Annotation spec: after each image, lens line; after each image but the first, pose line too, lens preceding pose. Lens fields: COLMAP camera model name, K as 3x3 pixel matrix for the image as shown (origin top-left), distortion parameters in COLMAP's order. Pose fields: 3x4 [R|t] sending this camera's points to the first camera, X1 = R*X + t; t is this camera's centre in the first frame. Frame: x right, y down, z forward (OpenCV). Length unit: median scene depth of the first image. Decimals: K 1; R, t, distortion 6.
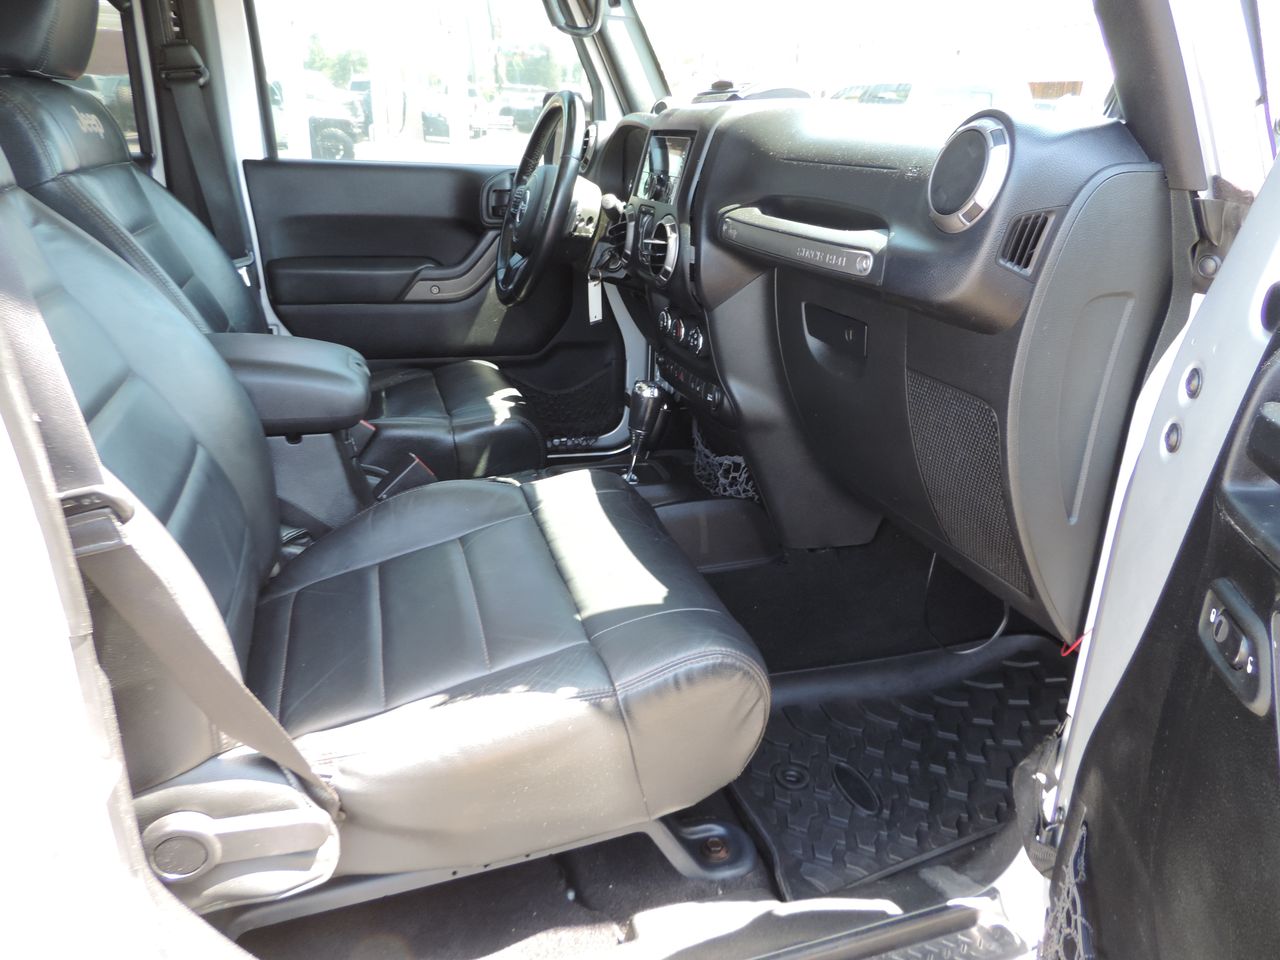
lens RADIAL K [[909.3, 0, 640.1], [0, 909.3, 475.5], [0, 0, 1]] dist [-0.031417, 0.010633]
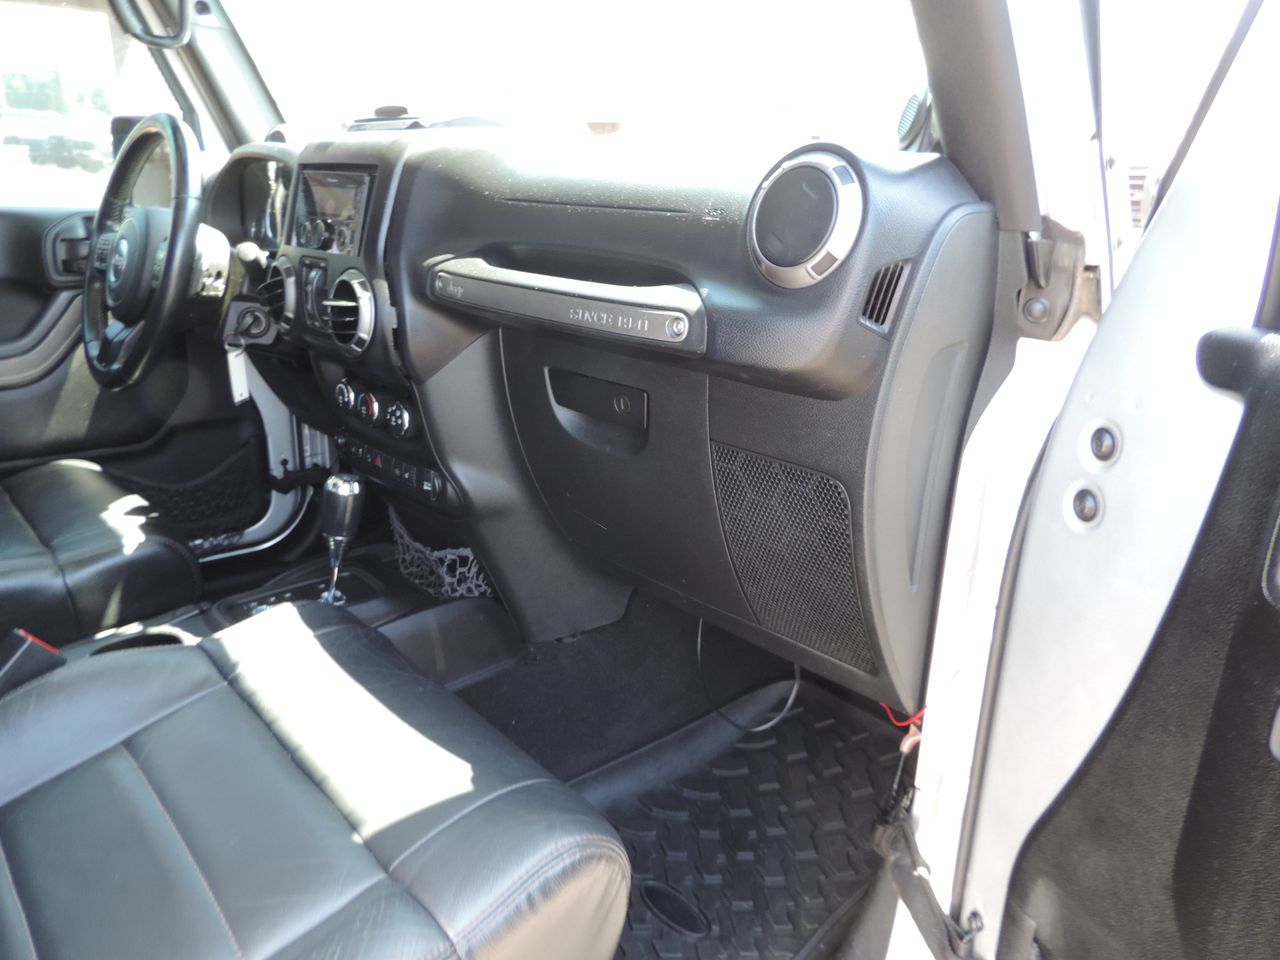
lens RADIAL K [[909.3, 0, 643.8], [0, 909.3, 472.8], [0, 0, 1]] dist [-0.031417, 0.010633]
pose [[0.900541, -0.130364, 0.414767, -0.093918], [0.145153, 0.989400, -0.004182, -0.071320], [-0.409826, 0.063971, 0.909918, 0.187060]]
